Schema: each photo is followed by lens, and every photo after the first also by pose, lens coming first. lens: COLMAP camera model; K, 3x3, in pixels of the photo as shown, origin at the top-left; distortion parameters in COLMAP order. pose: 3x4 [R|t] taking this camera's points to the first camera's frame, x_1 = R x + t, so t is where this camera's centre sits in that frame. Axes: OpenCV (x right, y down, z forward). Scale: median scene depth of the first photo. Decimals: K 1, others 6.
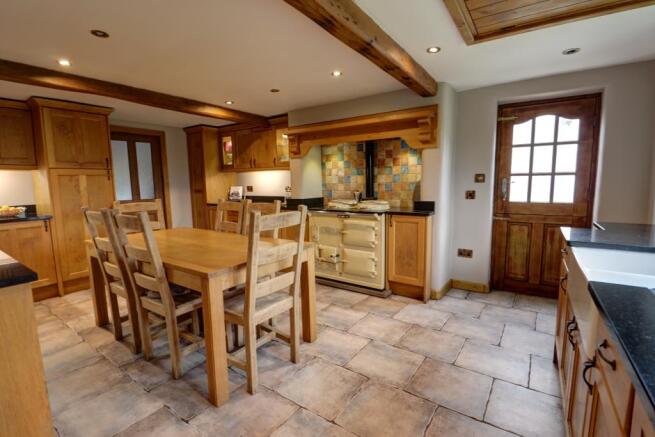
lens RADIAL K [[307.0, 0, 325.9], [0, 307.0, 220.9], [0, 0, 1]] dist [-0.004131, -0.002212]
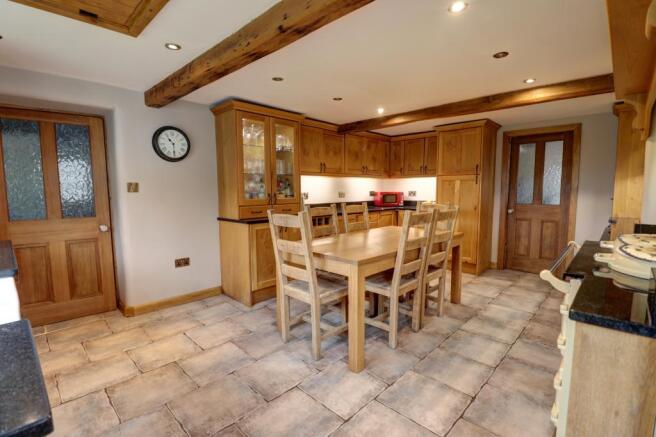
lens RADIAL K [[307.4, 0, 327.5], [0, 307.4, 215.8], [0, 0, 1]] dist [-0.004131, -0.002212]
pose [[-0.156196, 0.100967, -0.982552, 0.687749], [-0.124698, 0.984786, 0.121020, -0.119709], [0.979823, 0.141425, -0.141230, 0.879115]]
